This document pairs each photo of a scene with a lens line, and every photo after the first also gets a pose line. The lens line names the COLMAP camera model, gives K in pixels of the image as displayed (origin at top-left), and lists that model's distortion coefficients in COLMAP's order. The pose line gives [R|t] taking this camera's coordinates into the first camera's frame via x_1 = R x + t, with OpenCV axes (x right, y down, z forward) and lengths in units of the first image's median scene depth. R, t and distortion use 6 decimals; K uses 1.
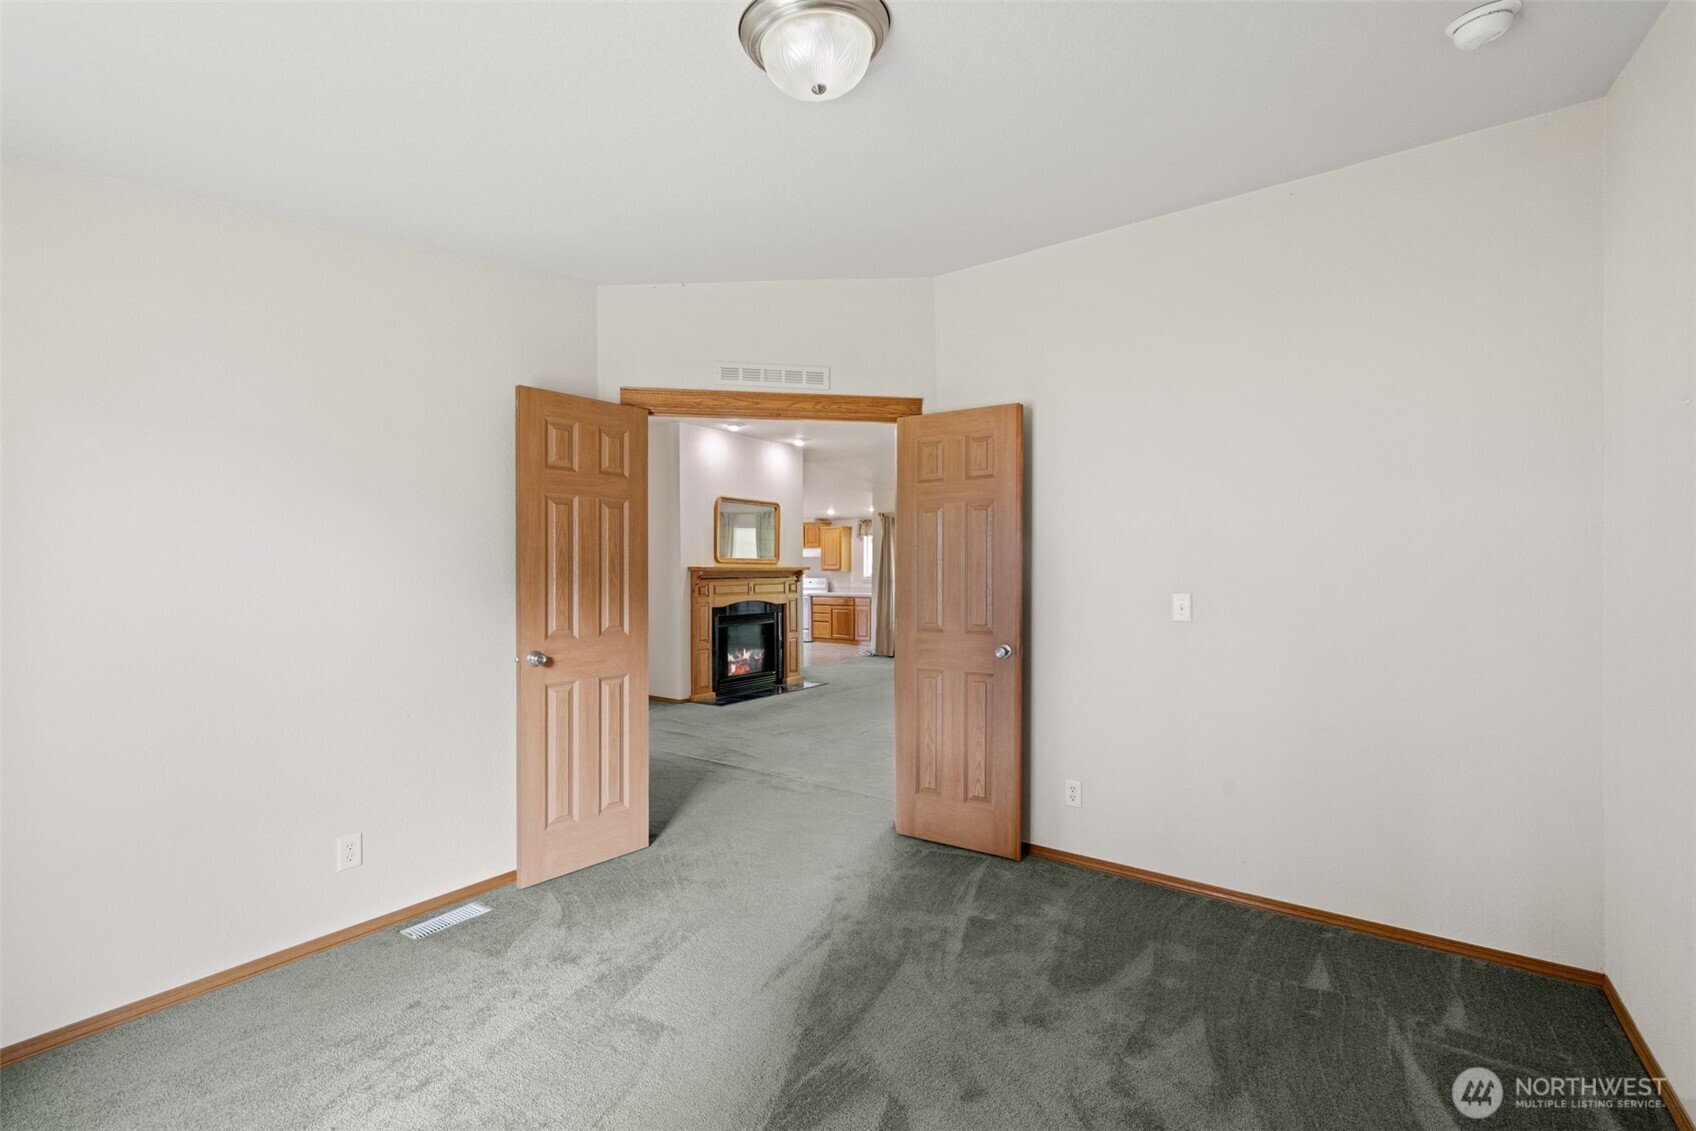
lens RADIAL K [[728.7, 0, 839.3], [0, 728.7, 556.3], [0, 0, 1]] dist [0.000153, -0.000049]
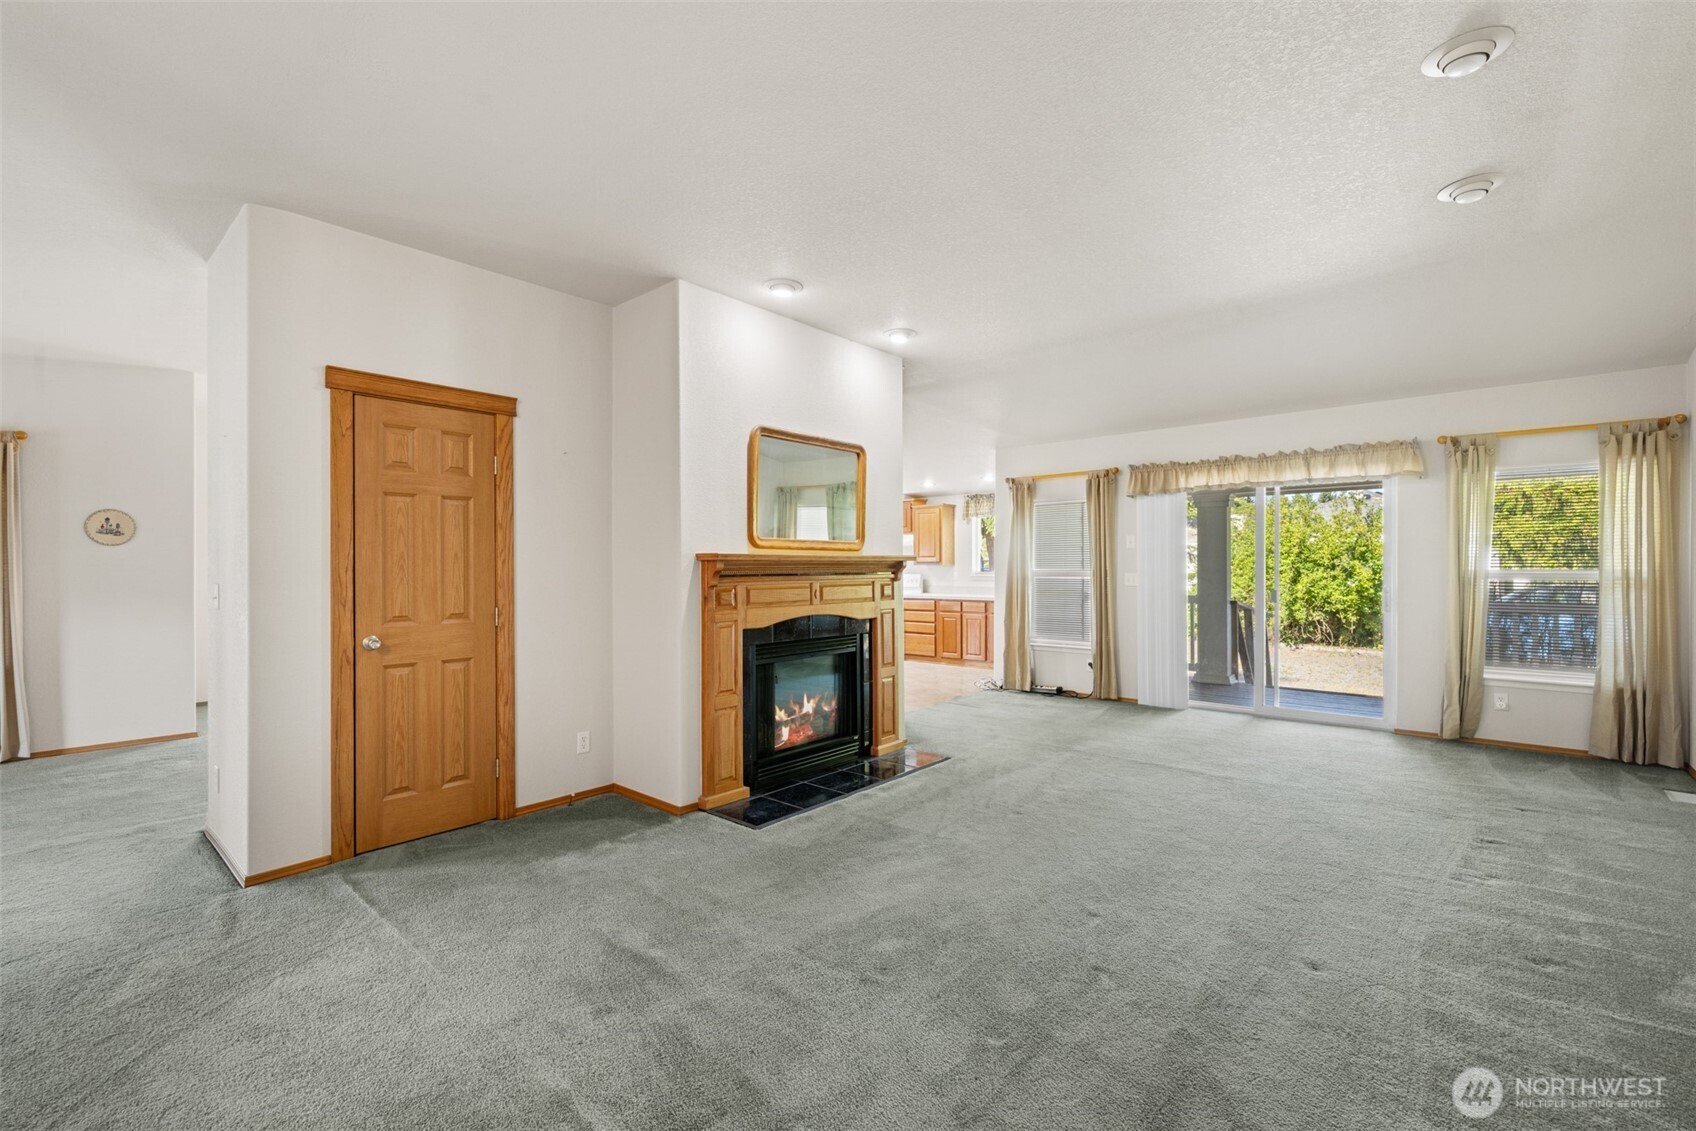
lens RADIAL K [[728.7, 0, 839.3], [0, 728.7, 556.3], [0, 0, 1]] dist [0.000153, -0.000049]
pose [[0.994891, -0.001194, -0.100943, -0.044057], [0.001898, 0.999975, 0.006879, 0.011366], [0.100932, -0.007035, 0.994868, 0.423244]]
